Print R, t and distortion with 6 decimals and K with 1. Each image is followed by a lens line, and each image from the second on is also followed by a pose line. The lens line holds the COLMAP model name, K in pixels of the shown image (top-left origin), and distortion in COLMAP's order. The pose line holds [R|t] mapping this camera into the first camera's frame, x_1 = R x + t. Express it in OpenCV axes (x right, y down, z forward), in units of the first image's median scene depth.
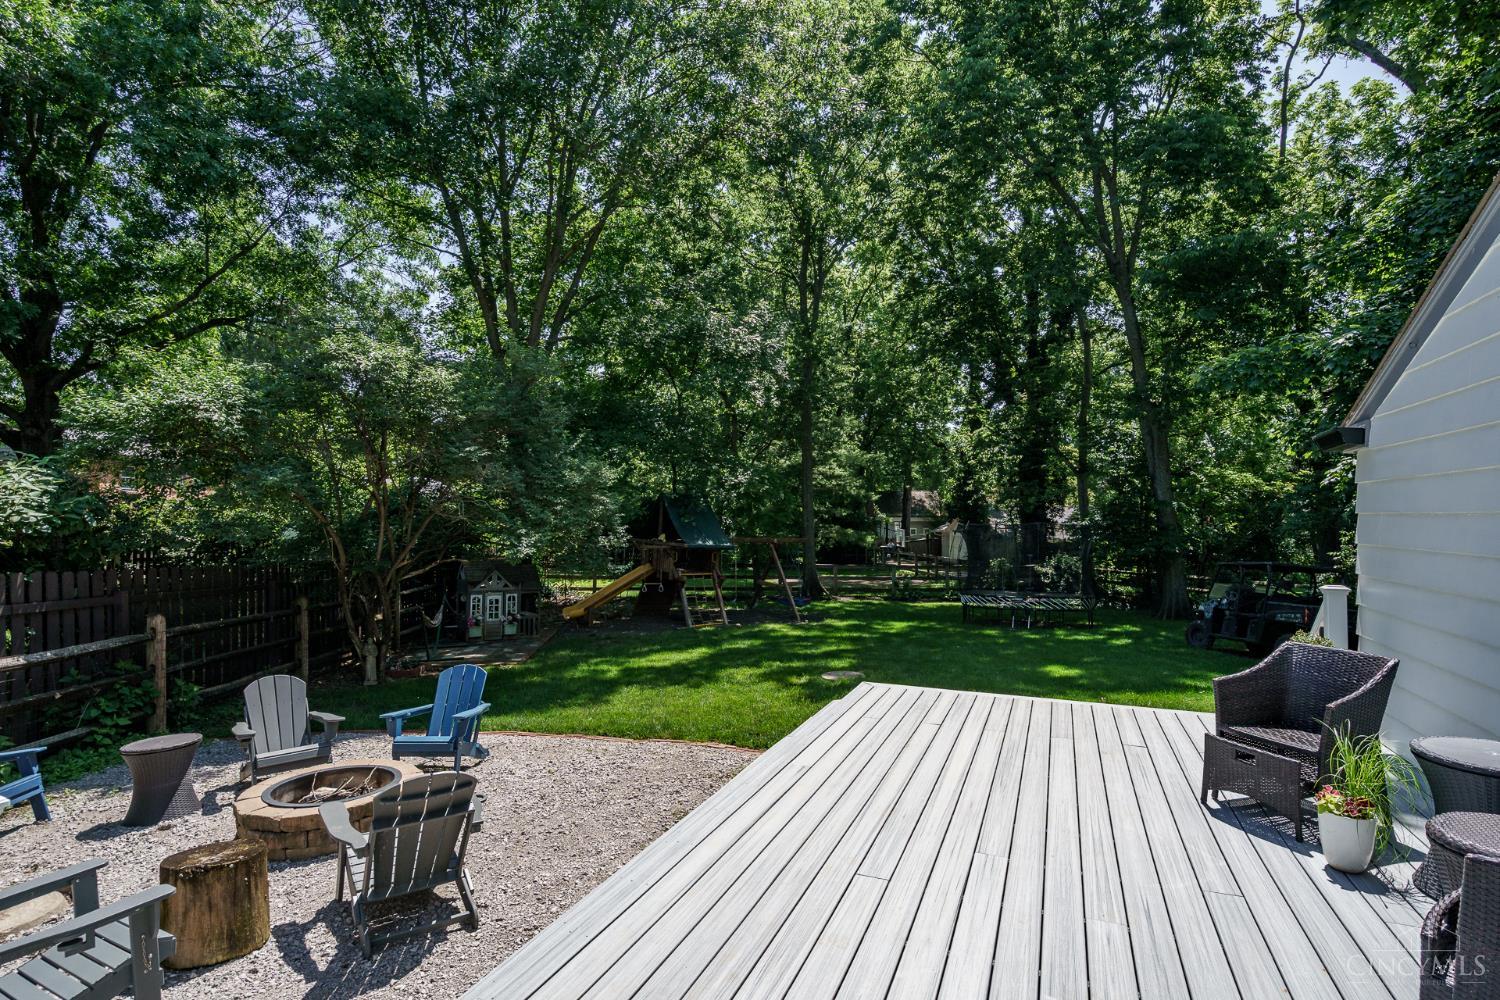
lens RADIAL K [[776.1, 0, 750.5], [0, 776.1, 522.0], [0, 0, 1]] dist [0.000555, 0.000023]
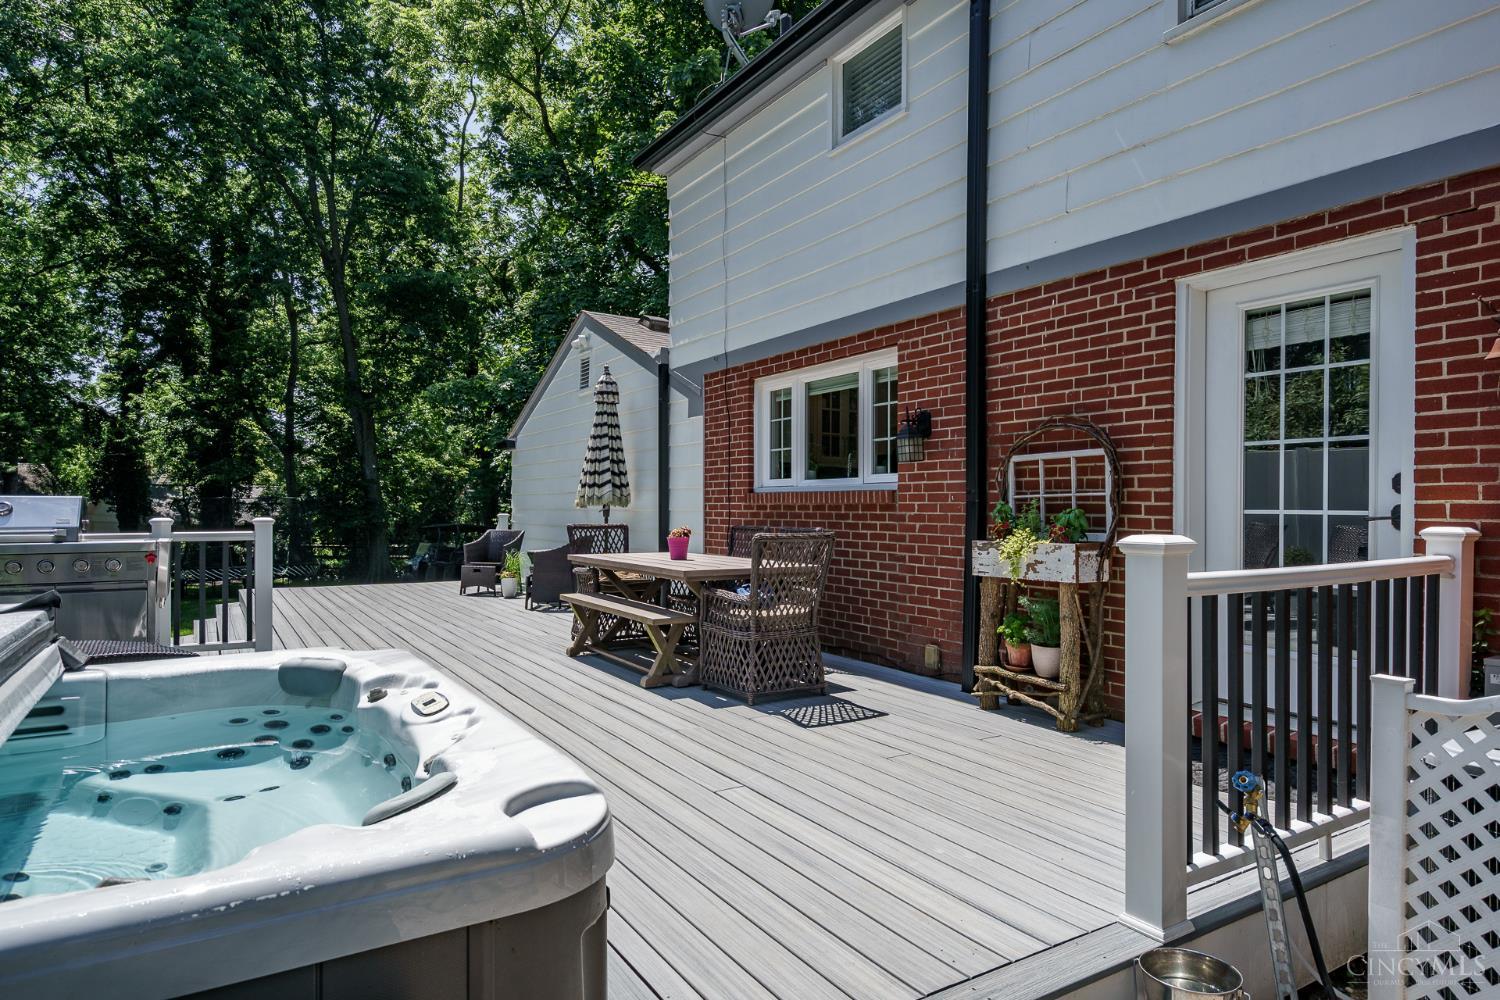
lens RADIAL K [[888.9, 0, 750.0], [0, 888.9, 500.0], [0, 0, 1]] dist [-0.000701, 0.000322]
pose [[0.599190, 0.007814, 0.800569, -0.156480], [-0.000659, 0.999957, -0.009266, 0.013134], [-0.800606, 0.005025, 0.599169, -0.197597]]
